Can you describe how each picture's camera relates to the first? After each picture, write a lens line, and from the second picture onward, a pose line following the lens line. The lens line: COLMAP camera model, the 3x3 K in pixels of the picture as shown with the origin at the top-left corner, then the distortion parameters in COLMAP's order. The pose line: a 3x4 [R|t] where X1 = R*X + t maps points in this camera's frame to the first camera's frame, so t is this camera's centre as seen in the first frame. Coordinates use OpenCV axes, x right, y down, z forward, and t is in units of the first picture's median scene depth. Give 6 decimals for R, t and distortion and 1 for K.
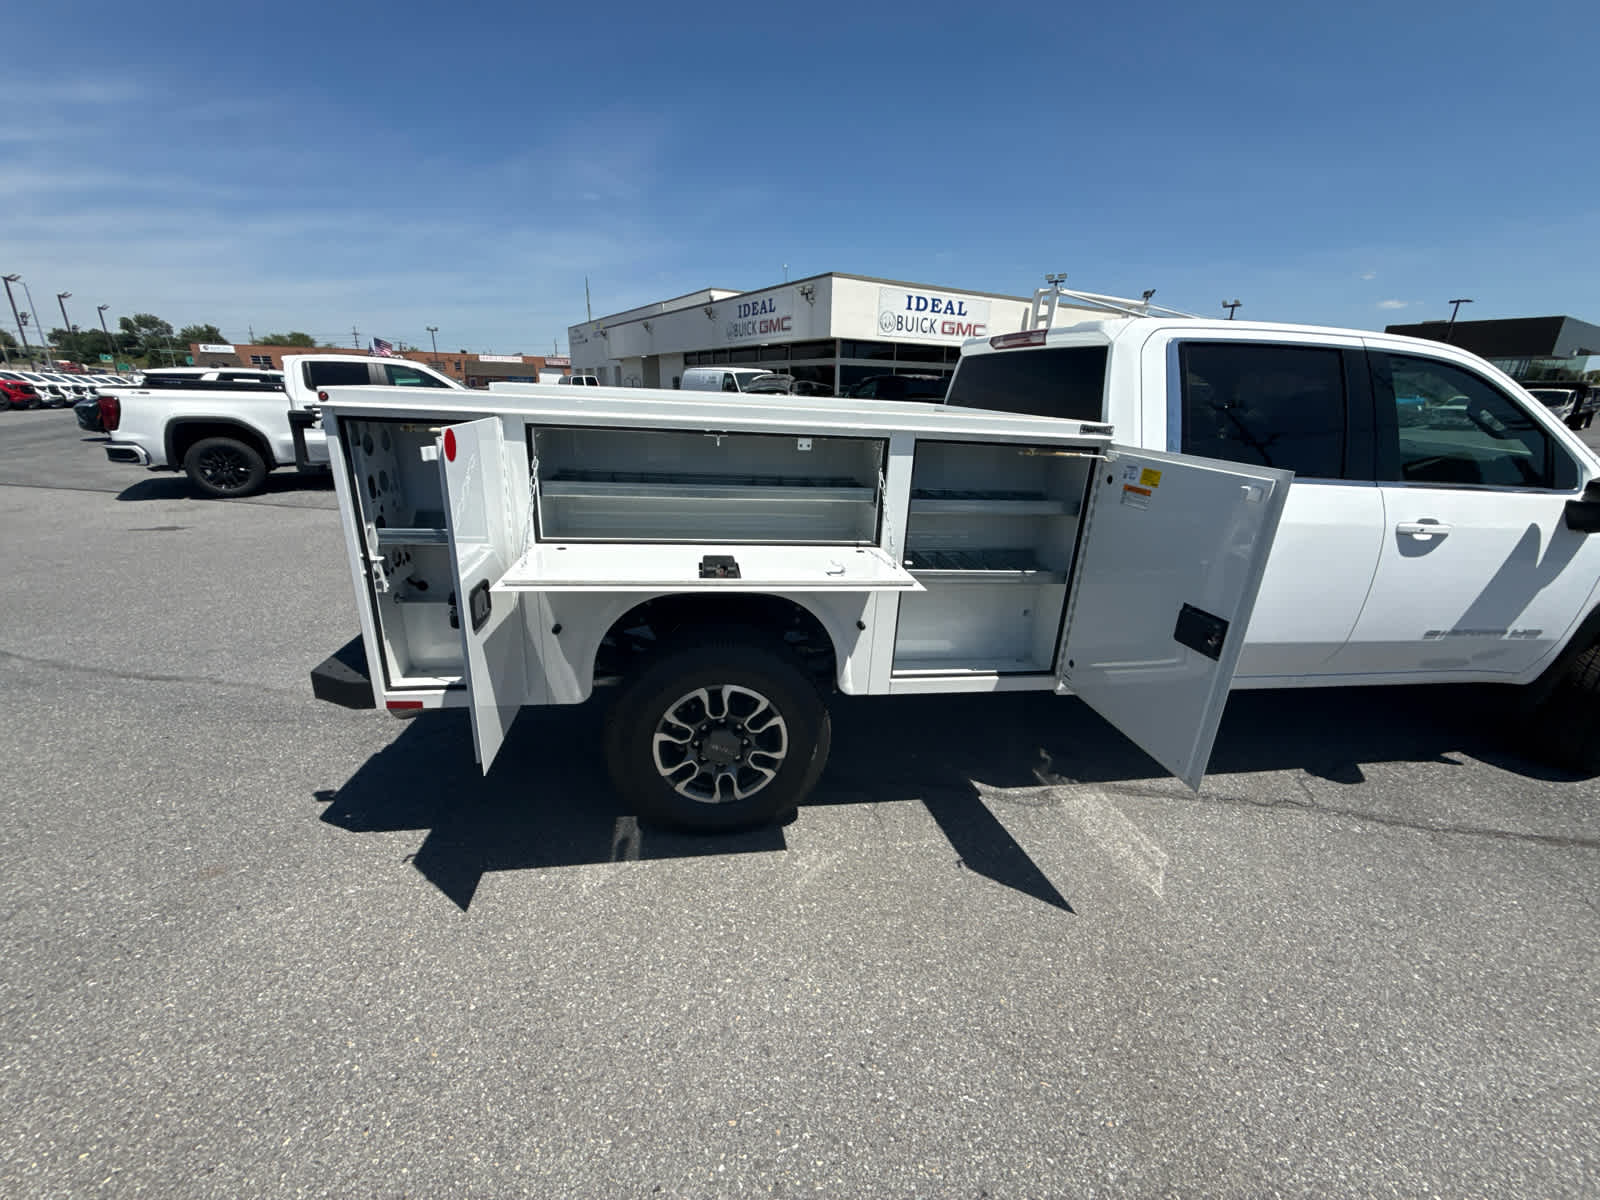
lens RADIAL K [[635.5, 0, 803.6], [0, 635.5, 602.1], [0, 0, 1]] dist [0.001370, -0.000144]
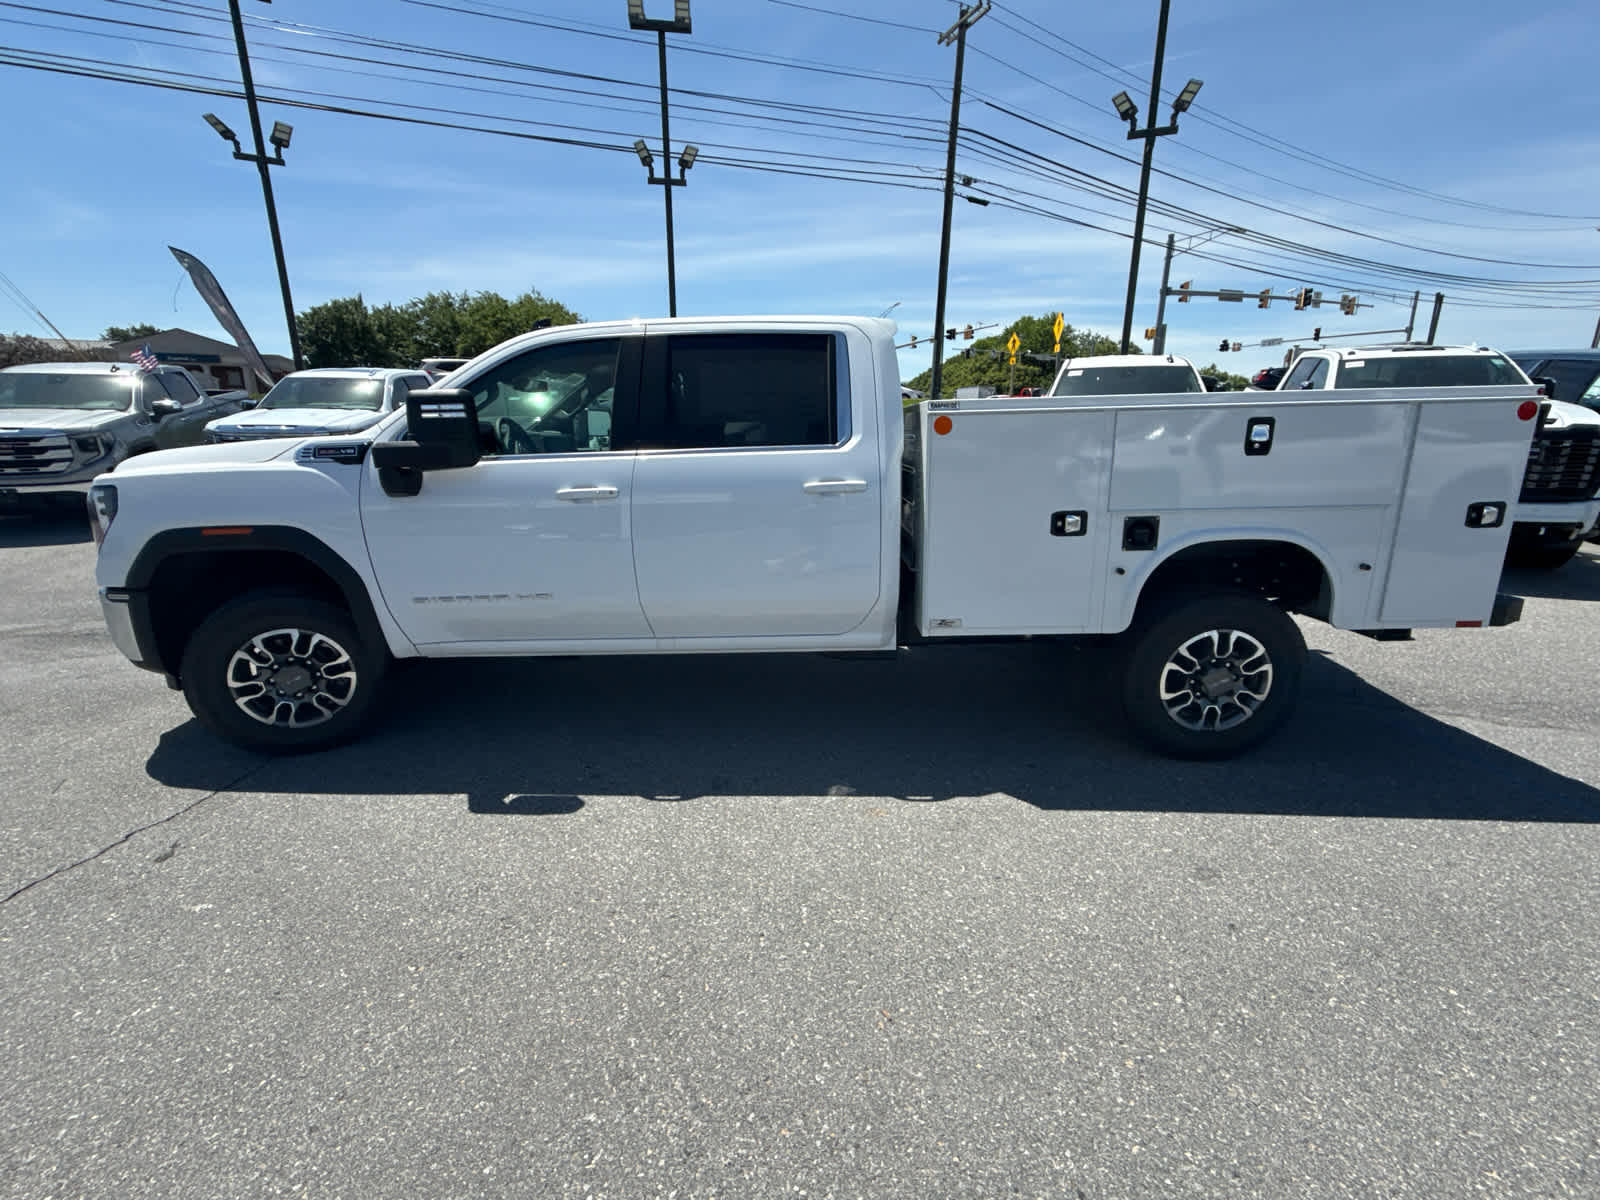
lens RADIAL K [[673.5, 0, 800.8], [0, 673.5, 601.4], [0, 0, 1]] dist [0.000313, 0.000143]
pose [[-0.982493, -0.070456, 0.172461, 0.034601], [0.035988, 0.836515, 0.546761, -0.101629], [-0.182789, 0.543396, -0.819335, 0.330694]]
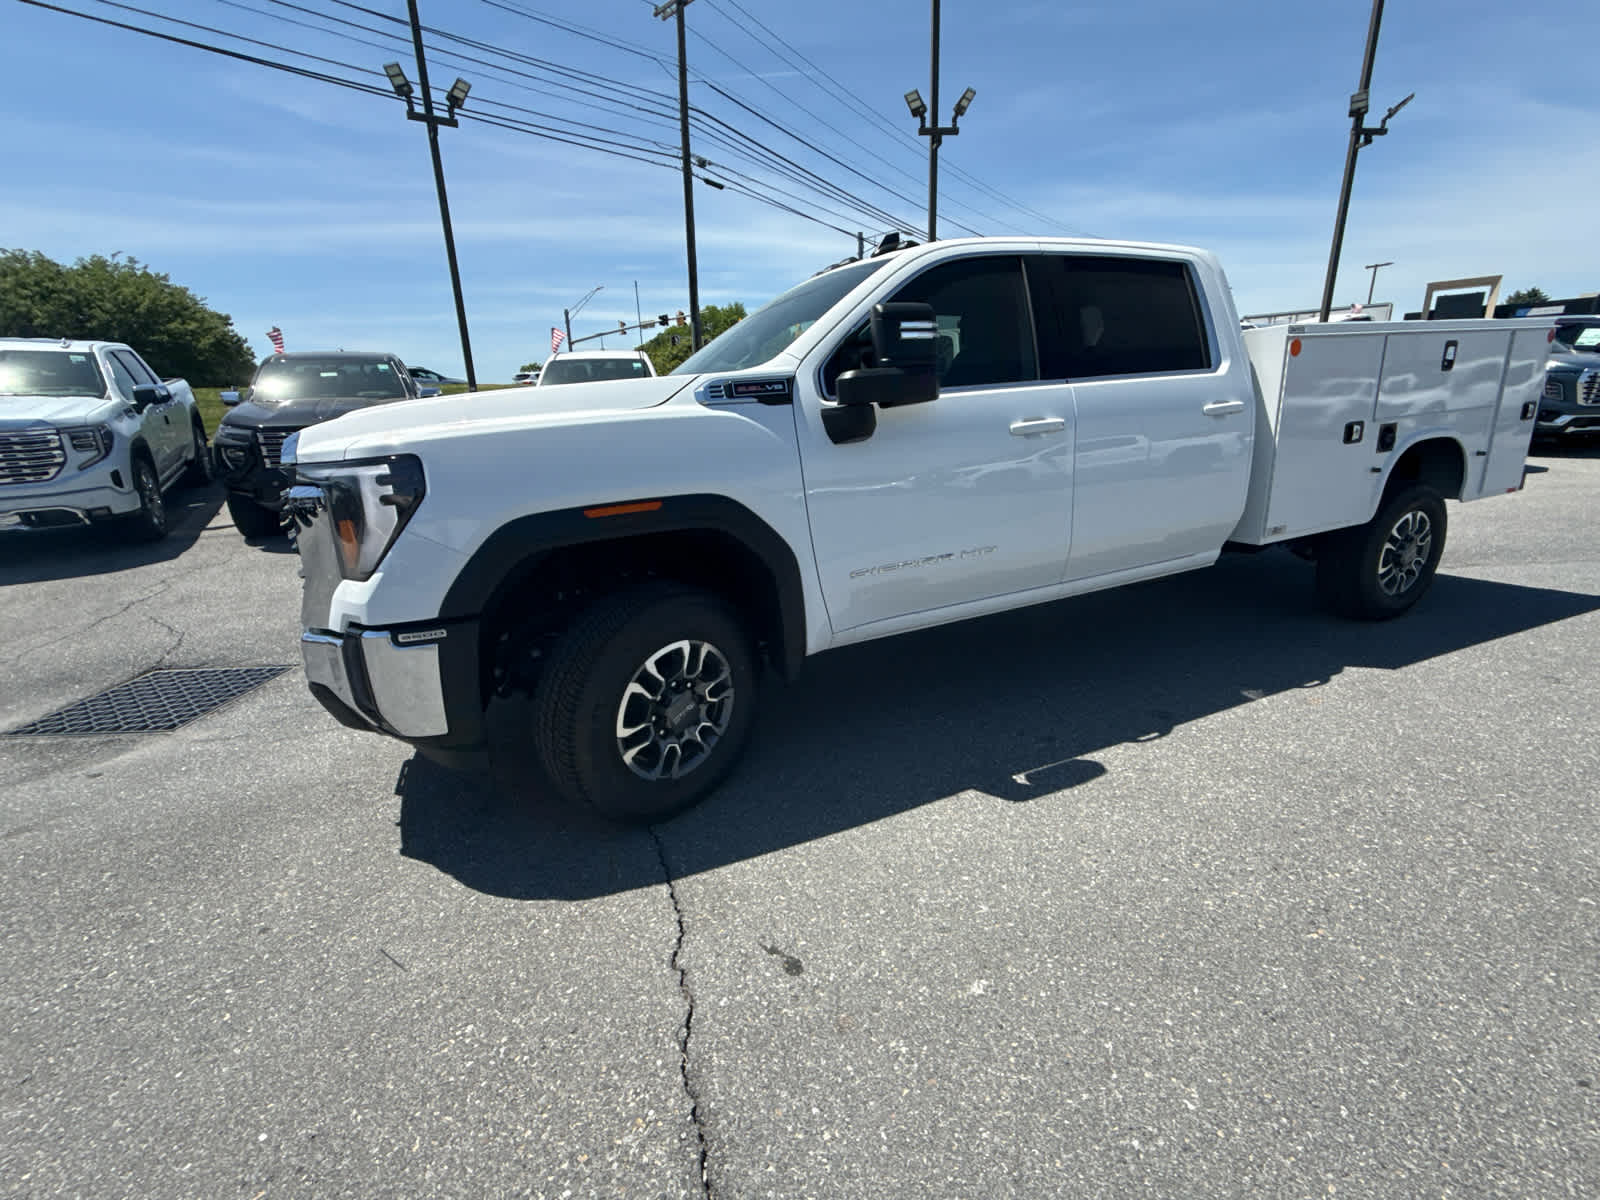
lens RADIAL K [[673.5, 0, 801.2], [0, 673.5, 602.0], [0, 0, 1]] dist [0.000313, 0.000143]
pose [[-0.967930, 0.081873, -0.237505, 0.178338], [-0.065152, 0.831248, 0.552070, -0.084829], [0.242625, 0.549839, -0.799256, 0.319698]]
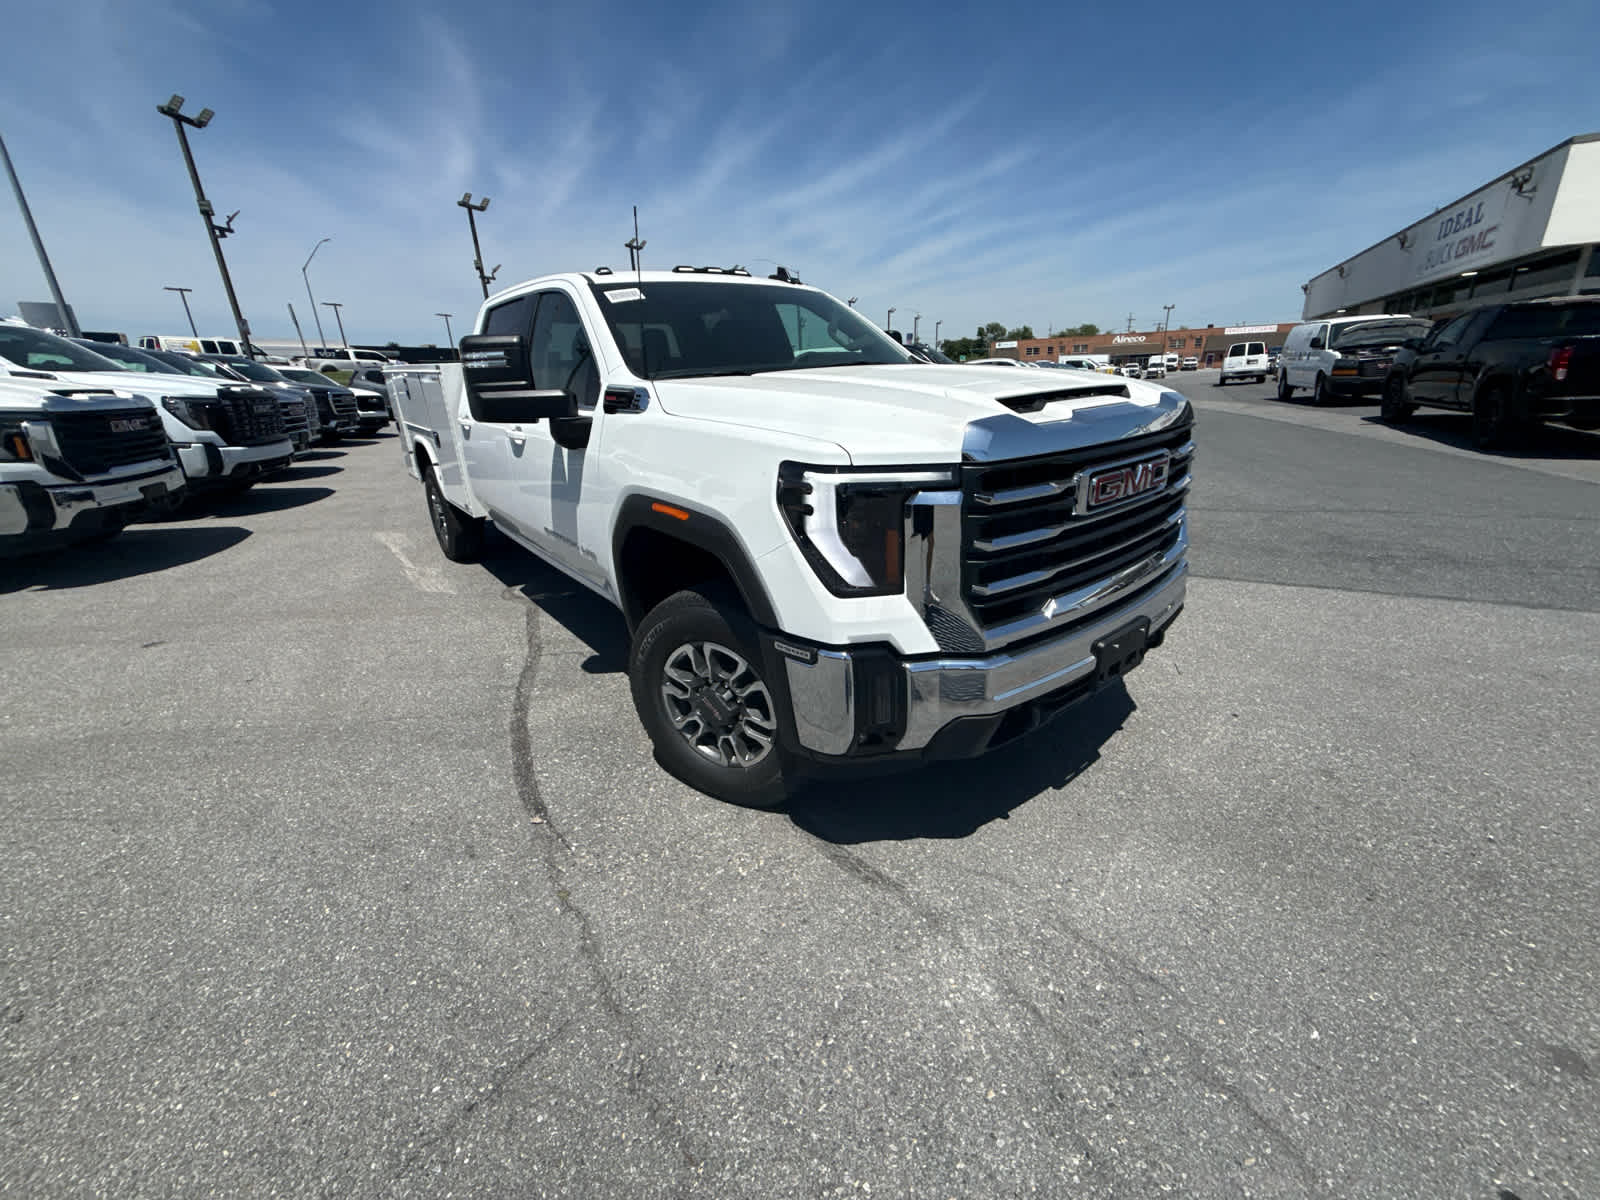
lens RADIAL K [[635.5, 0, 803.8], [0, 635.5, 600.4], [0, 0, 1]] dist [0.001370, -0.000144]
pose [[0.498441, 0.250869, -0.829832, 0.291699], [-0.229332, 0.961271, 0.152856, -0.014953], [0.836041, 0.114117, 0.536669, 0.102664]]
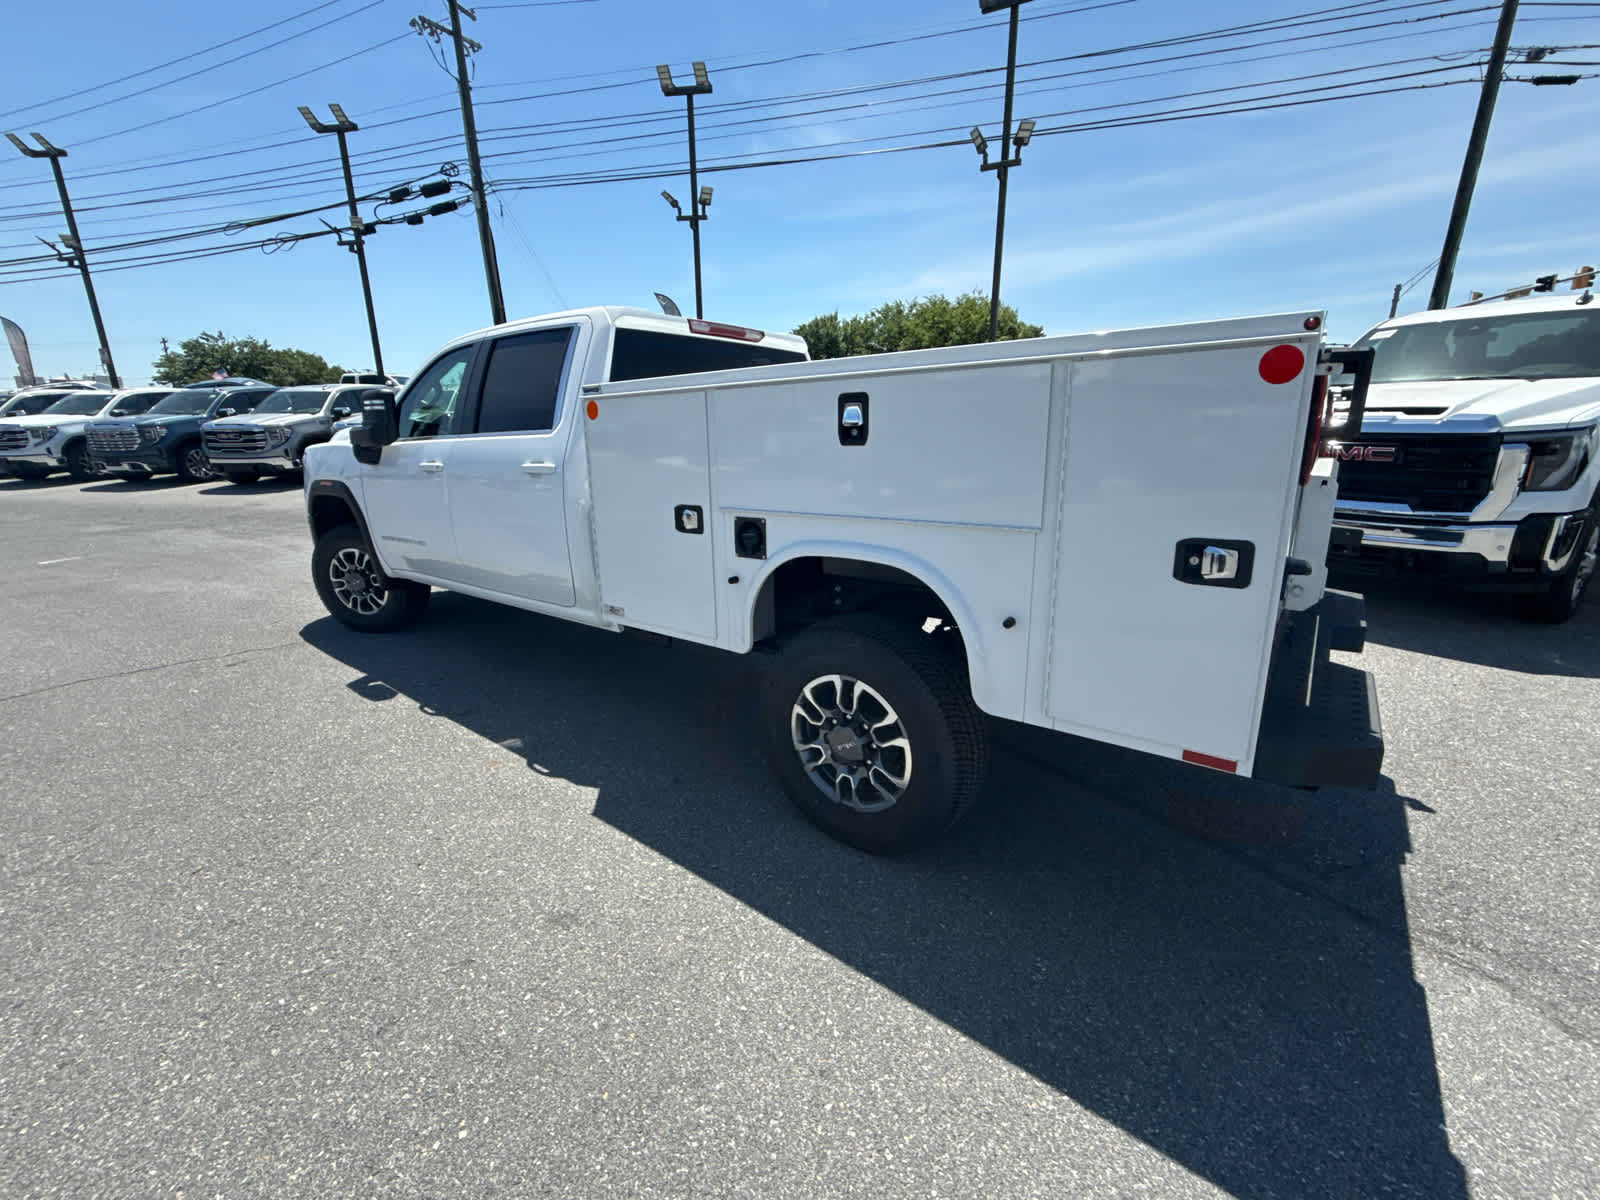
lens RADIAL K [[673.5, 0, 800.4], [0, 673.5, 601.5], [0, 0, 1]] dist [0.000313, 0.000143]
pose [[-0.679919, -0.209419, 0.702748, -0.098518], [0.222047, 0.854559, 0.469493, -0.077665], [-0.698860, 0.475260, -0.534530, 0.257041]]
